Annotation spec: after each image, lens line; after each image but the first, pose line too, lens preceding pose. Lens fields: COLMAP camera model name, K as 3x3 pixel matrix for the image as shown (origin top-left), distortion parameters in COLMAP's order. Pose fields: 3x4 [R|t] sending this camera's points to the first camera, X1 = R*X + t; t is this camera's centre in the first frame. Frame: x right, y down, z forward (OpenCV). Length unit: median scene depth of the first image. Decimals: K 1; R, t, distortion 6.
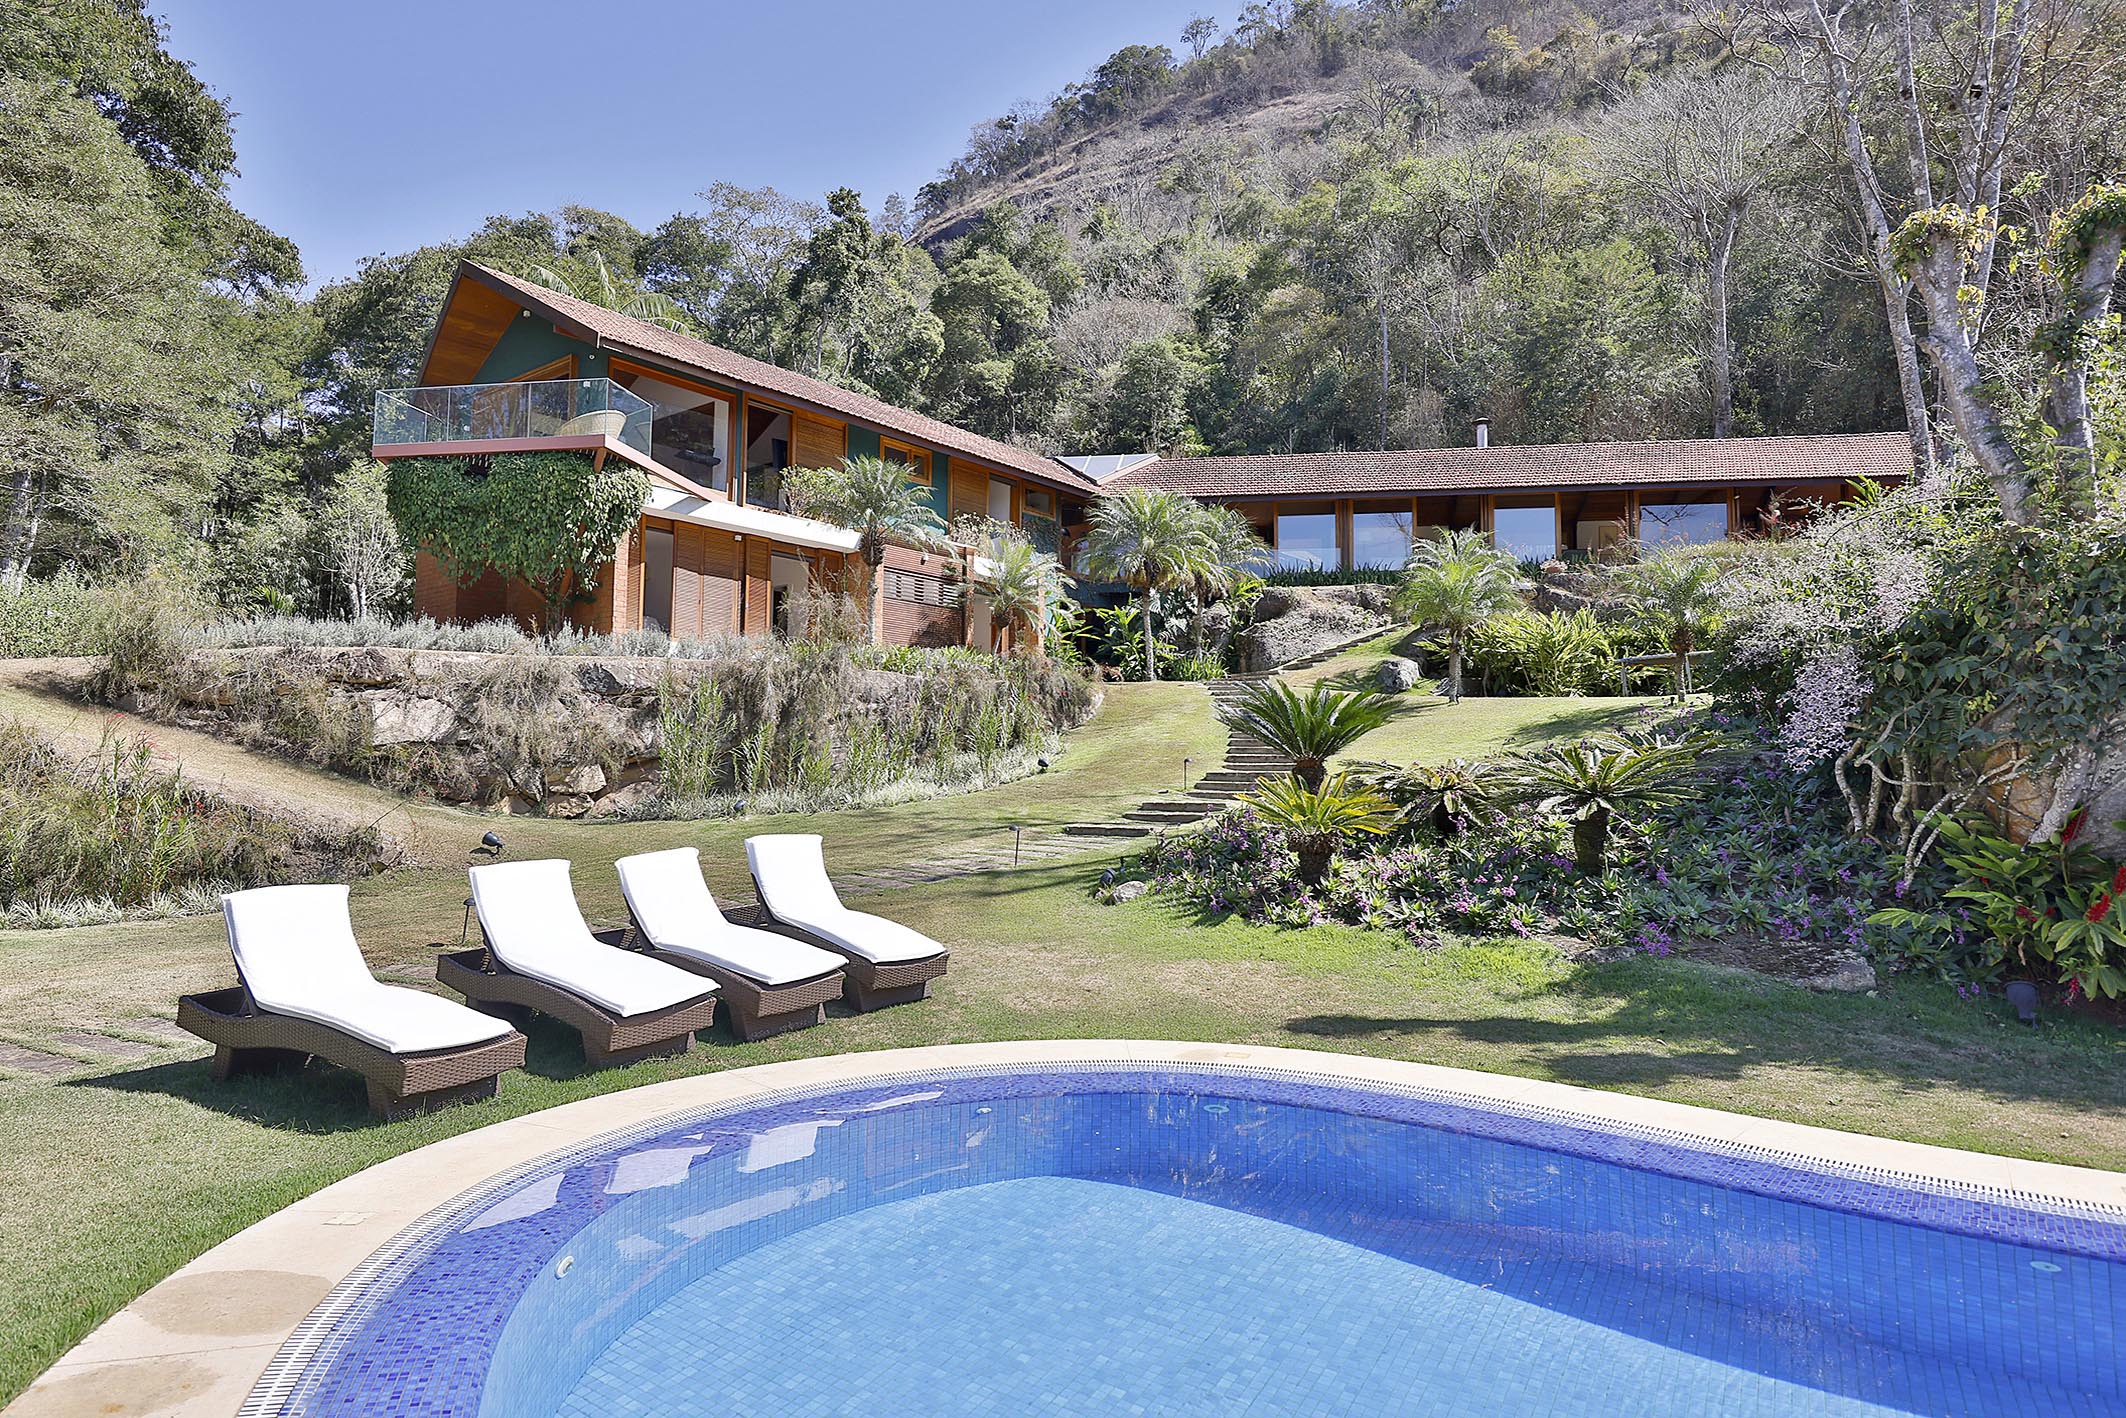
lens RADIAL K [[1213.0, 0, 1041.8], [0, 1213.0, 698.1], [0, 0, 1]] dist [0.001672, 0.000885]
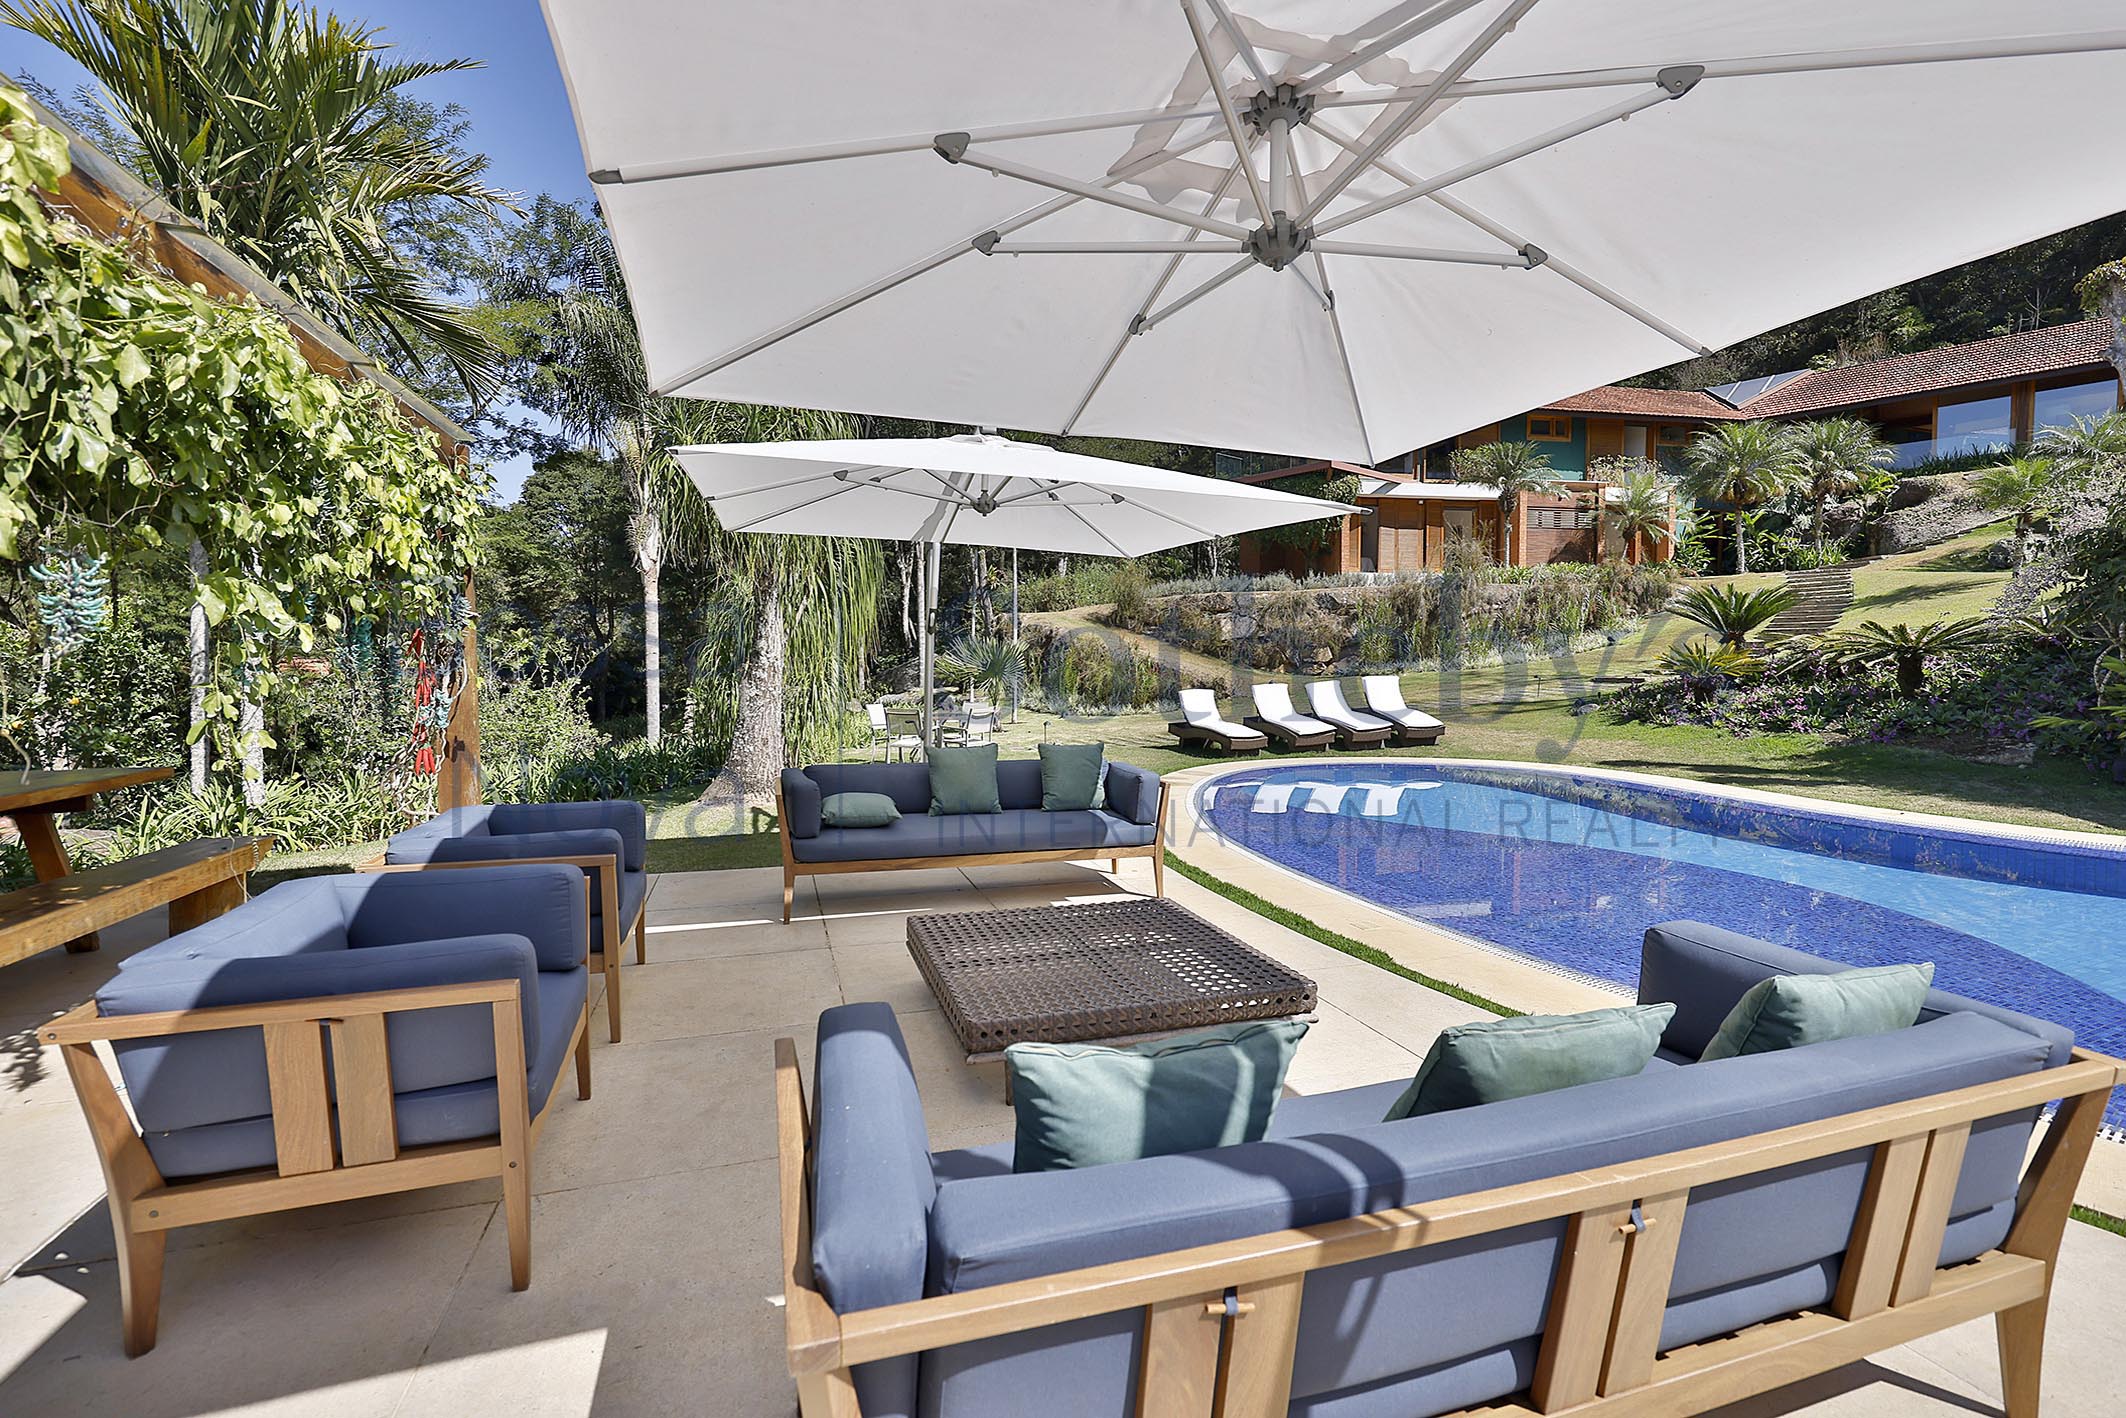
lens RADIAL K [[908.0, 0, 1053.8], [0, 908.0, 708.6], [0, 0, 1]] dist [-0.000138, -0.000673]
pose [[0.771430, 0.019010, -0.636030, 0.163661], [0.059233, 0.993068, 0.101525, -0.014819], [0.633551, -0.115994, 0.764956, -0.287928]]
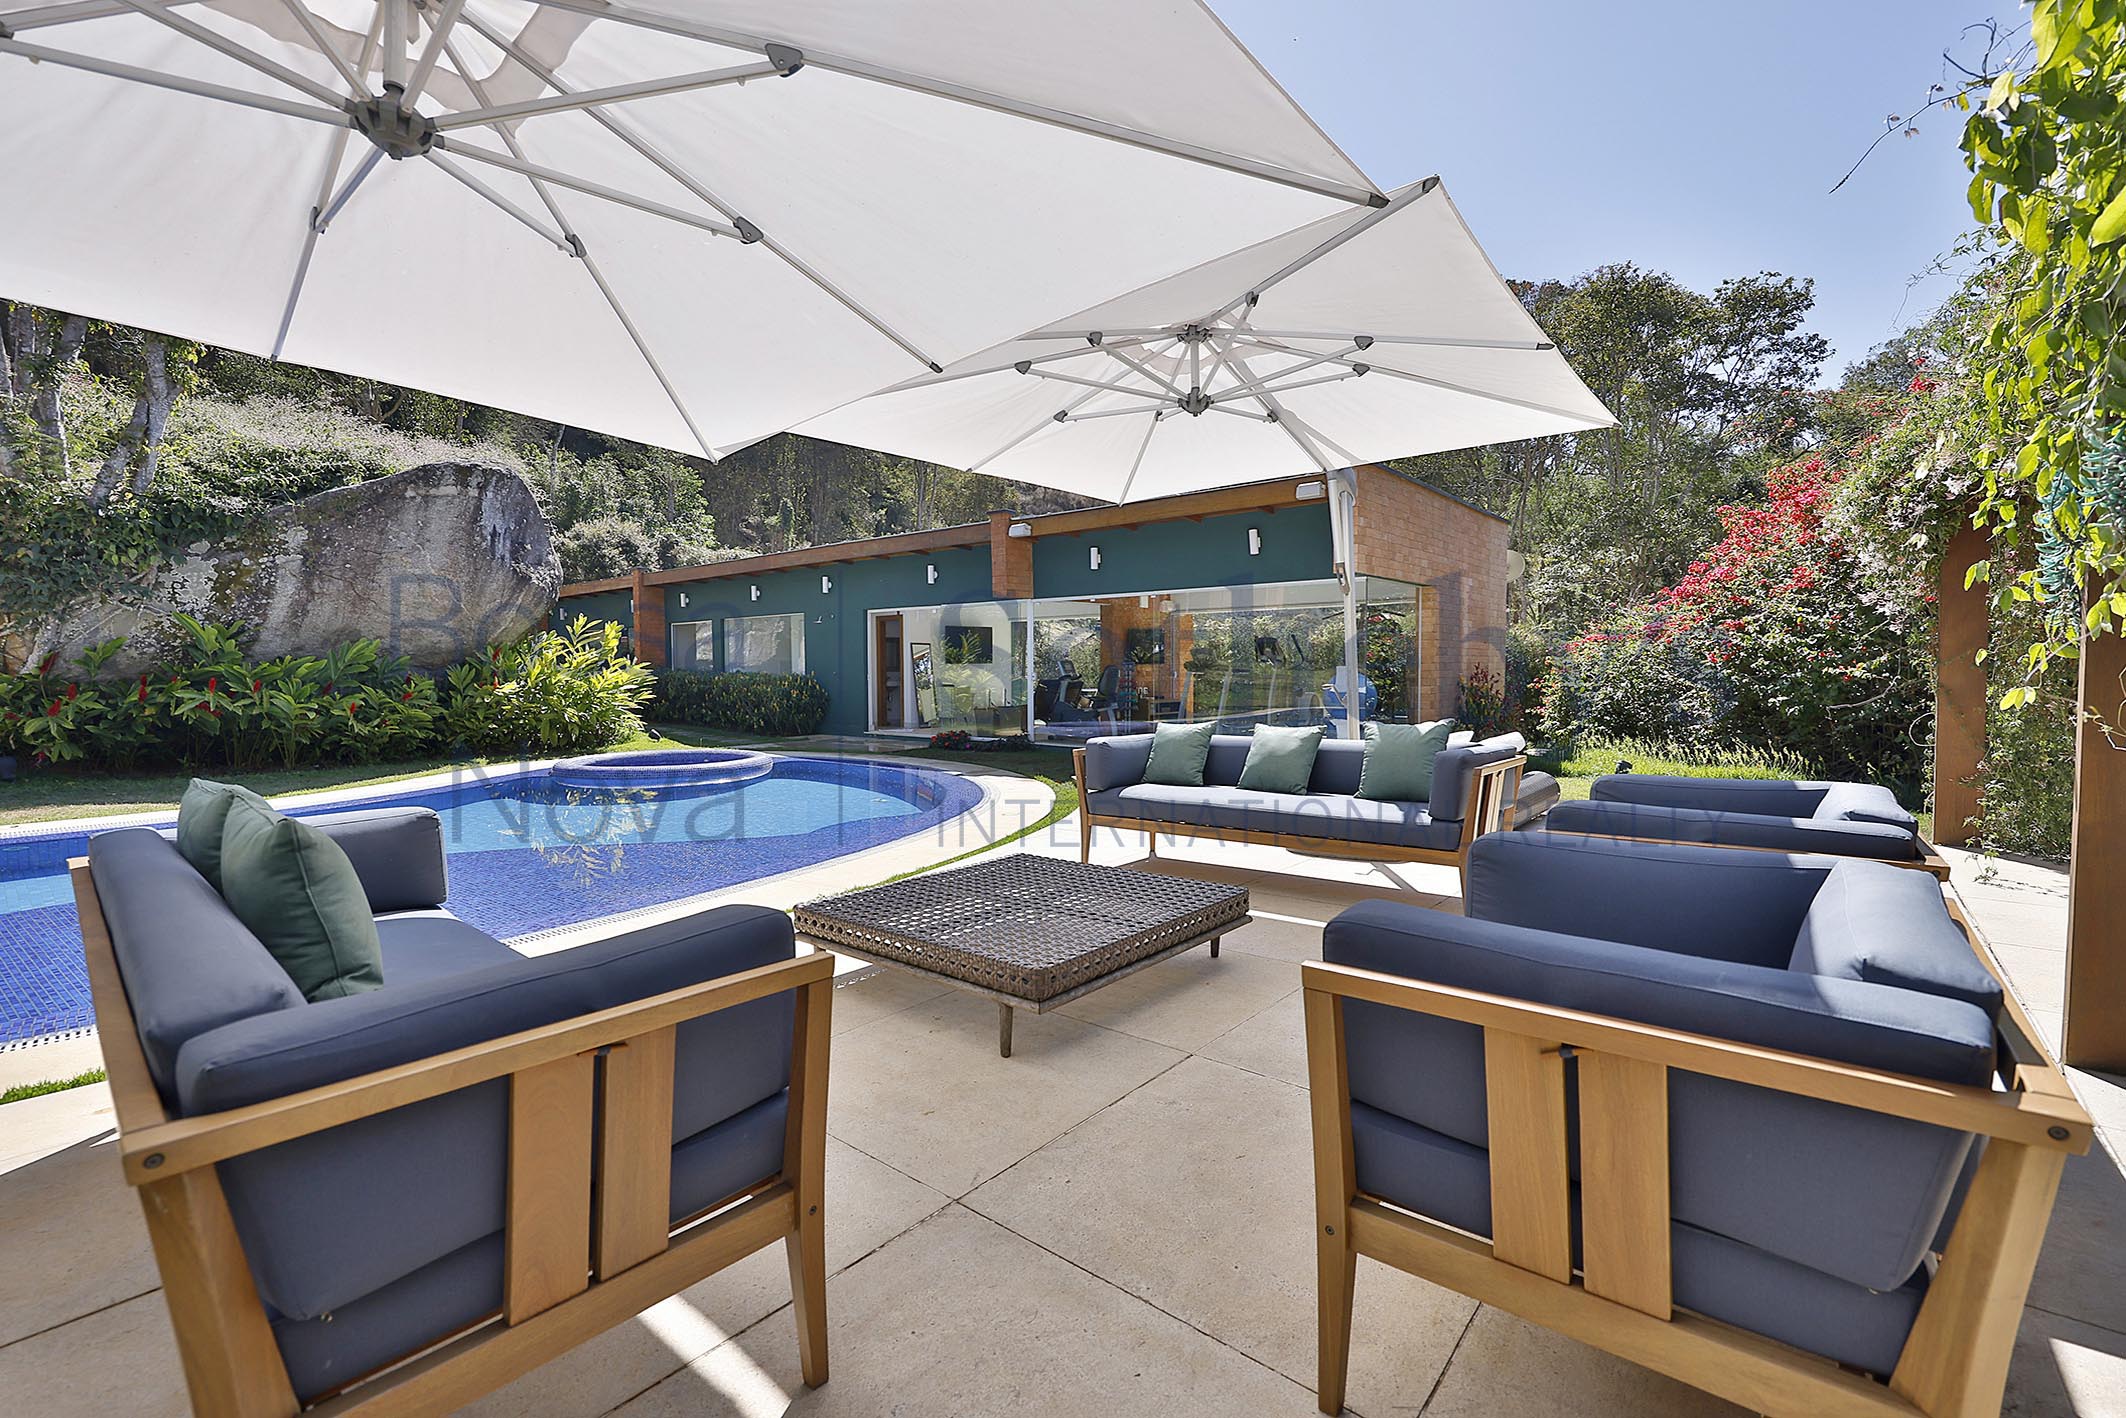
lens RADIAL K [[908.0, 0, 1053.7], [0, 908.0, 705.1], [0, 0, 1]] dist [-0.000138, -0.000673]
pose [[0.136124, -0.045209, 0.989660, -0.074325], [-0.066114, 0.996317, 0.054607, 0.000681], [-0.988483, -0.072863, 0.132634, -0.195096]]
